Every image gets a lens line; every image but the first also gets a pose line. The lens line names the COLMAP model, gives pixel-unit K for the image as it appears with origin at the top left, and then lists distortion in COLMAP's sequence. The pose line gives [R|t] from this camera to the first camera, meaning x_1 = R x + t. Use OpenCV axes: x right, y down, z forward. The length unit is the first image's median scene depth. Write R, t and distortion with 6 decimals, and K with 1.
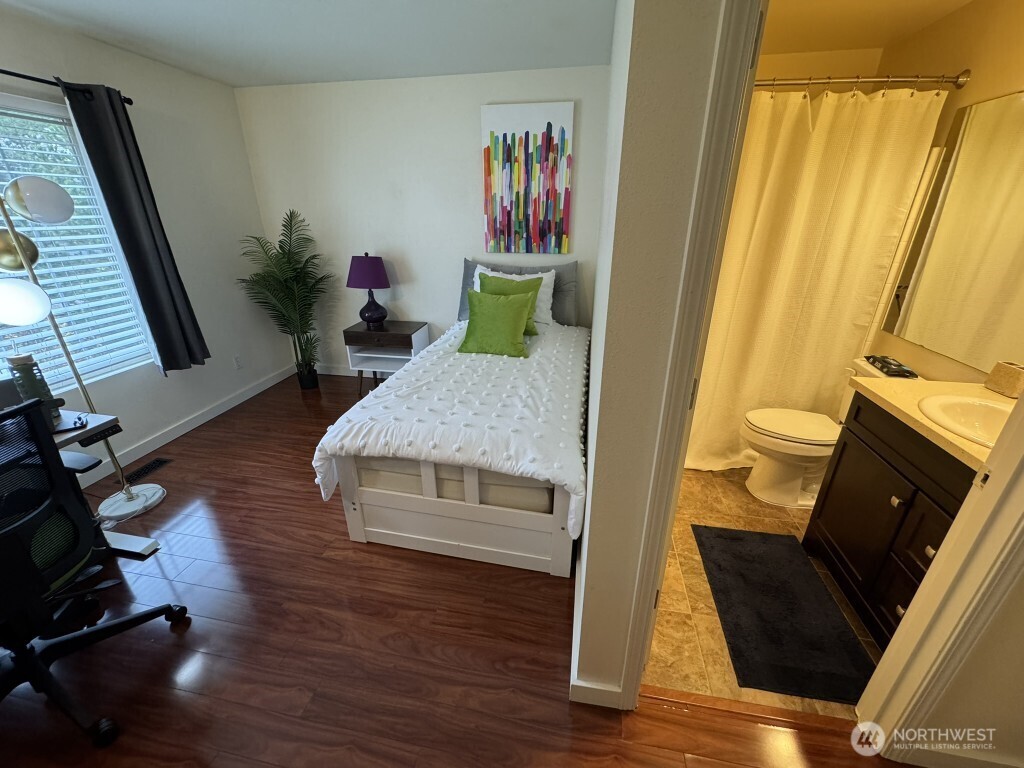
lens RADIAL K [[408.2, 0, 512.0], [0, 408.2, 384.0], [0, 0, 1]] dist [-0.002455, -0.000147]
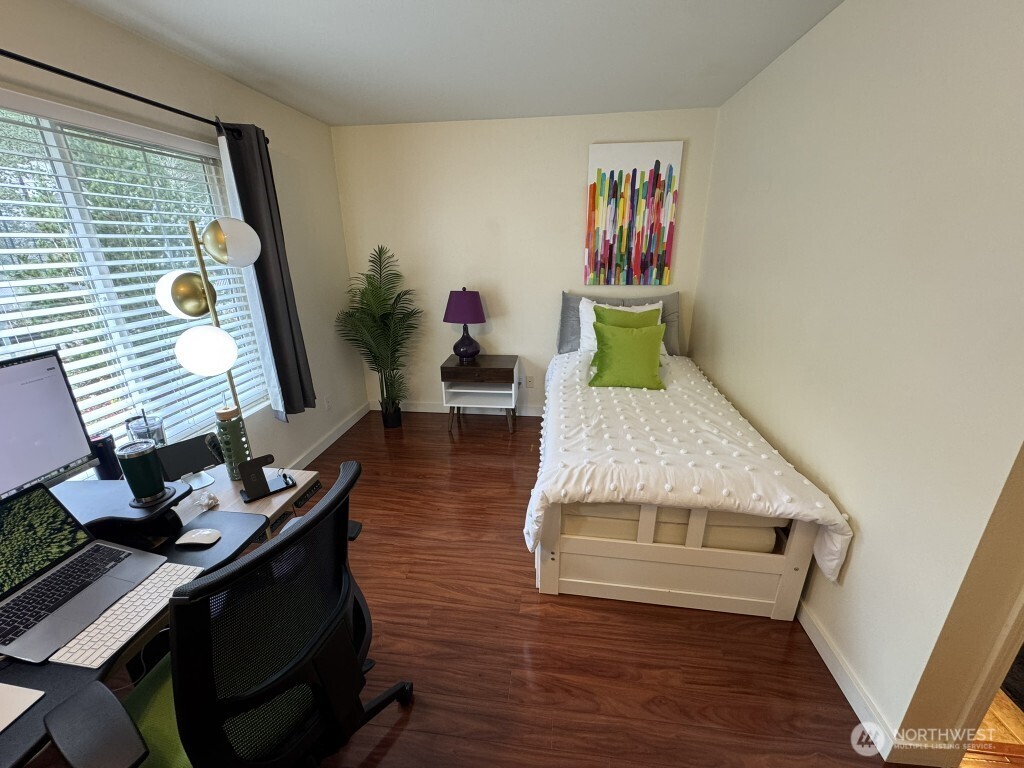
lens RADIAL K [[408.2, 0, 512.0], [0, 408.2, 384.0], [0, 0, 1]] dist [-0.002455, -0.000147]
pose [[0.998136, -0.031030, 0.052558, -0.496352], [0.034320, 0.997430, -0.062894, -0.037622], [-0.050472, 0.064580, 0.996635, 0.041573]]
